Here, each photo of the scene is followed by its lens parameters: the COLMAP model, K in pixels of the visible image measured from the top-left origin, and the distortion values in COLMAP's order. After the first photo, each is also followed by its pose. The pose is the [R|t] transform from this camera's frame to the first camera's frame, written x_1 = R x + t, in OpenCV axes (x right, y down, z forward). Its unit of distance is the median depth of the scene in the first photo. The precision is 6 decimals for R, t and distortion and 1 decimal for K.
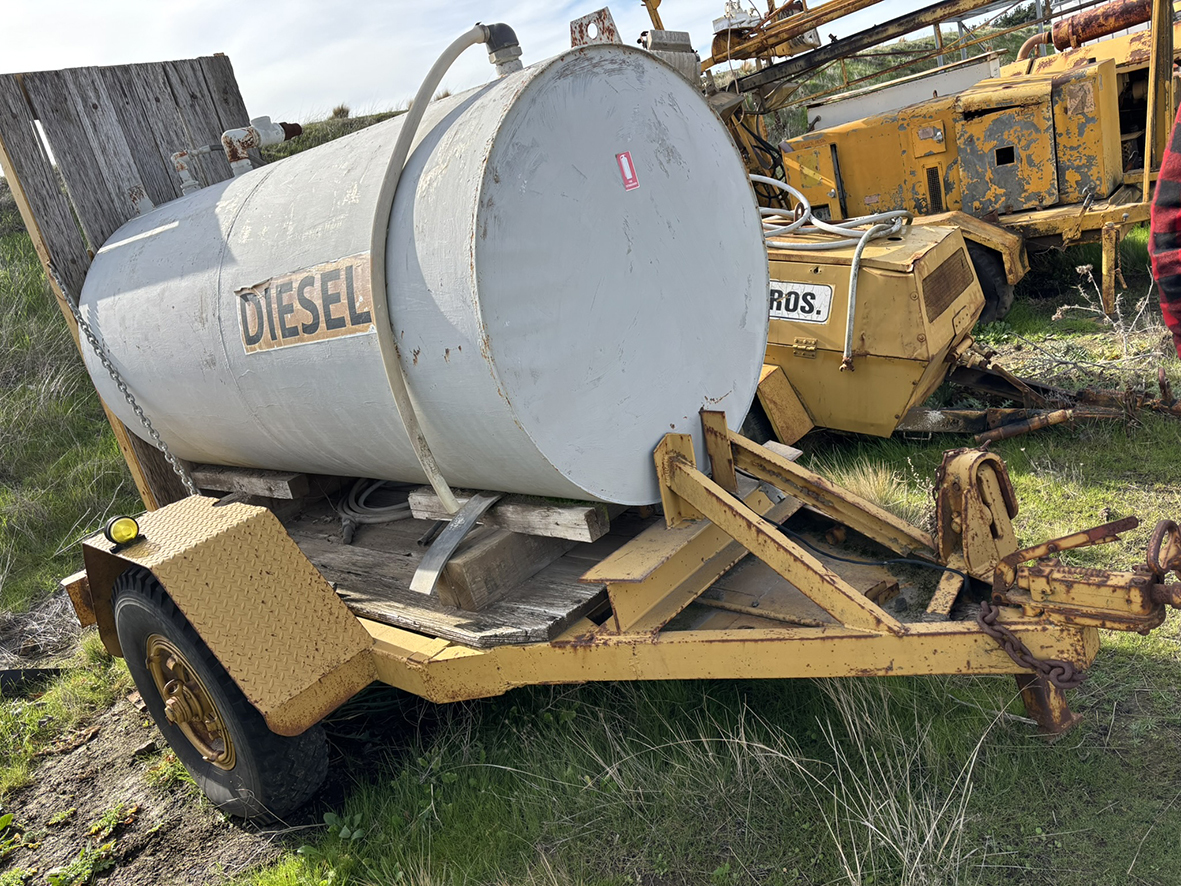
lens RADIAL K [[899.4, 0, 591.3], [0, 899.4, 448.2], [0, 0, 1]] dist [0.044417, -0.019732]
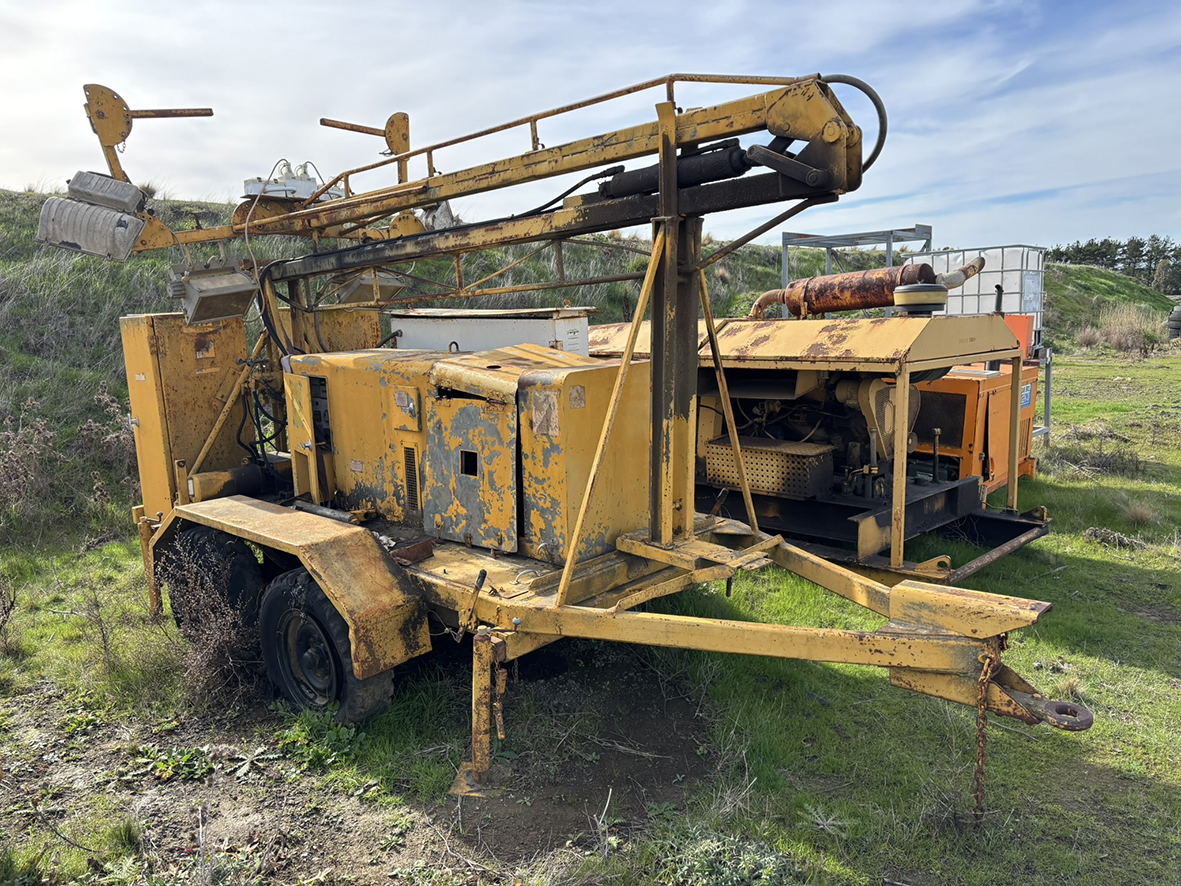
lens RADIAL K [[899.4, 0, 589.6], [0, 899.4, 438.7], [0, 0, 1]] dist [0.044417, -0.019732]
pose [[0.974490, 0.222251, -0.031194, 0.561482], [-0.224425, 0.965897, -0.129139, -0.274875], [0.001429, 0.132846, 0.991136, 0.344429]]
